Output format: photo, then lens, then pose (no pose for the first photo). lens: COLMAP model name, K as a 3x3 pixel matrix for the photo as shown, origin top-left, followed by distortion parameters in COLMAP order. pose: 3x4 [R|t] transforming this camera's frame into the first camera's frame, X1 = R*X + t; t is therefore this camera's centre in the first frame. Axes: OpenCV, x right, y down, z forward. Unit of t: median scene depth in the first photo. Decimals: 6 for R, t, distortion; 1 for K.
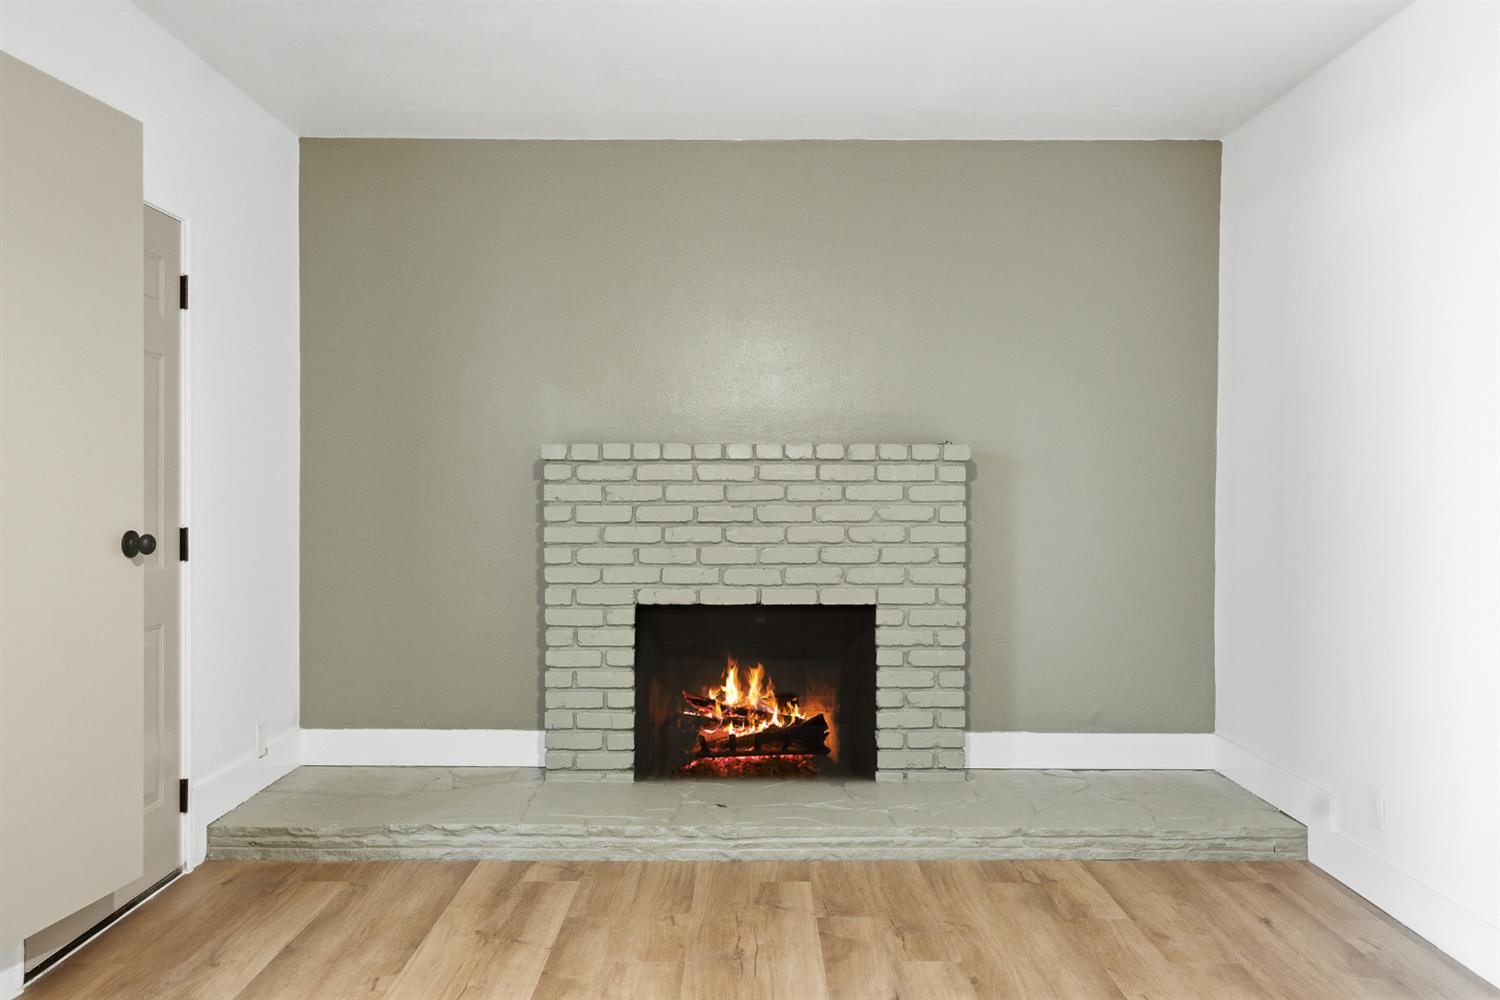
lens RADIAL K [[1157.0, 0, 750.1], [0, 1157.0, 502.1], [0, 0, 1]] dist [0.016159, -0.002827]
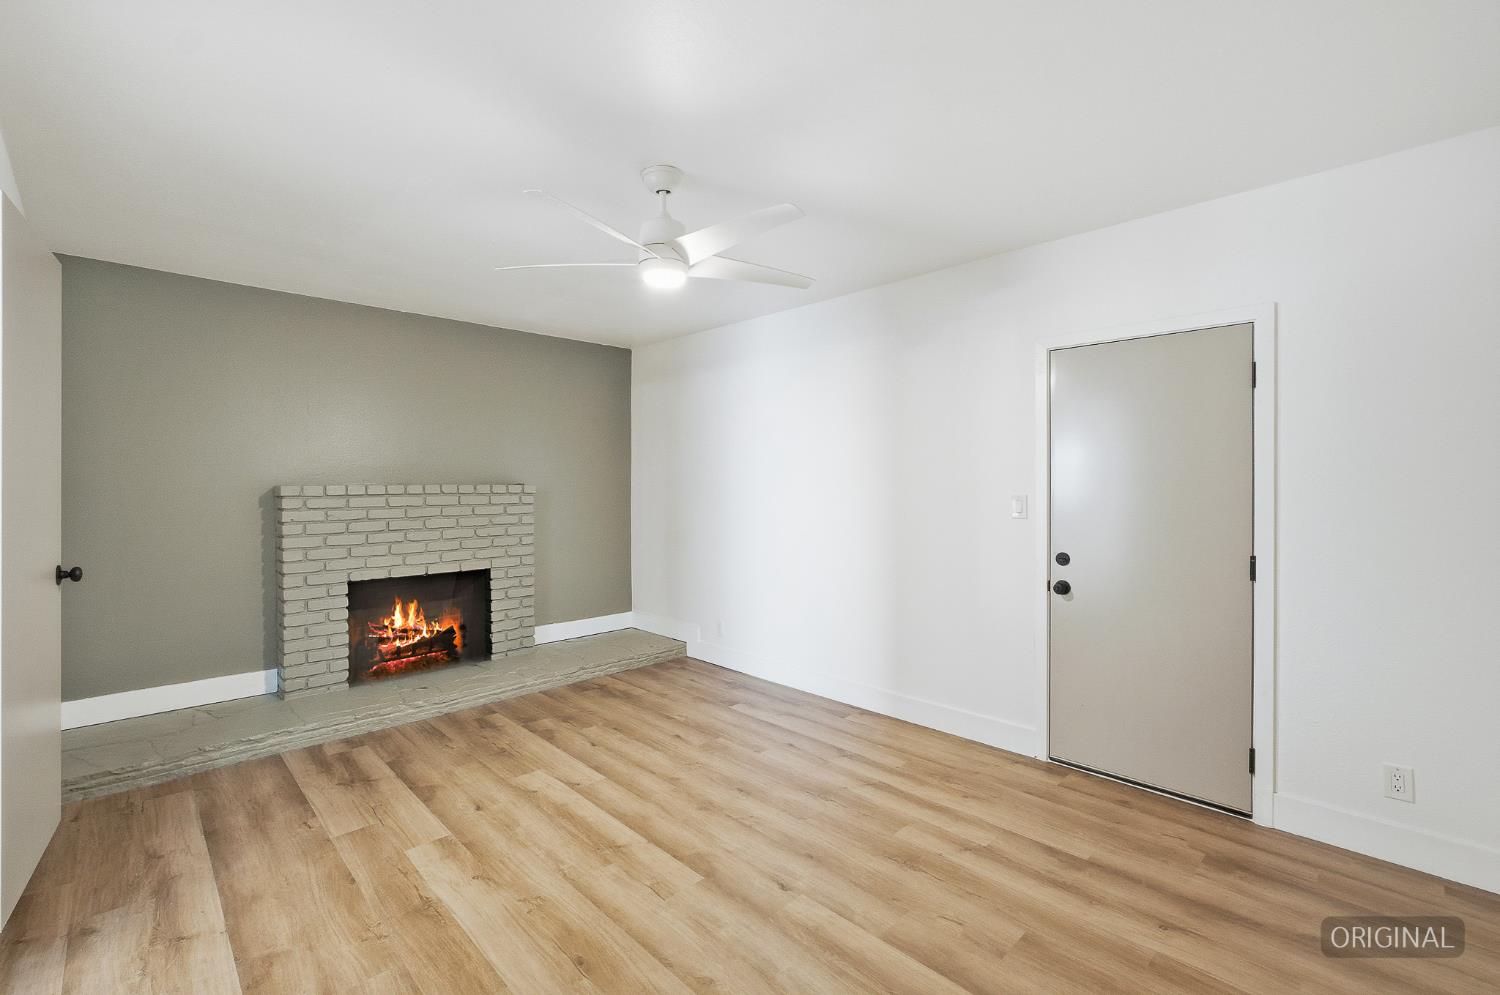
lens RADIAL K [[653.7, 0, 748.9], [0, 653.7, 488.2], [0, 0, 1]] dist [0.001533, -0.000296]
pose [[0.714847, -0.006763, 0.699248, -0.346178], [0.007632, 0.999969, 0.001869, -0.043838], [-0.699239, 0.004000, 0.714877, -0.077304]]
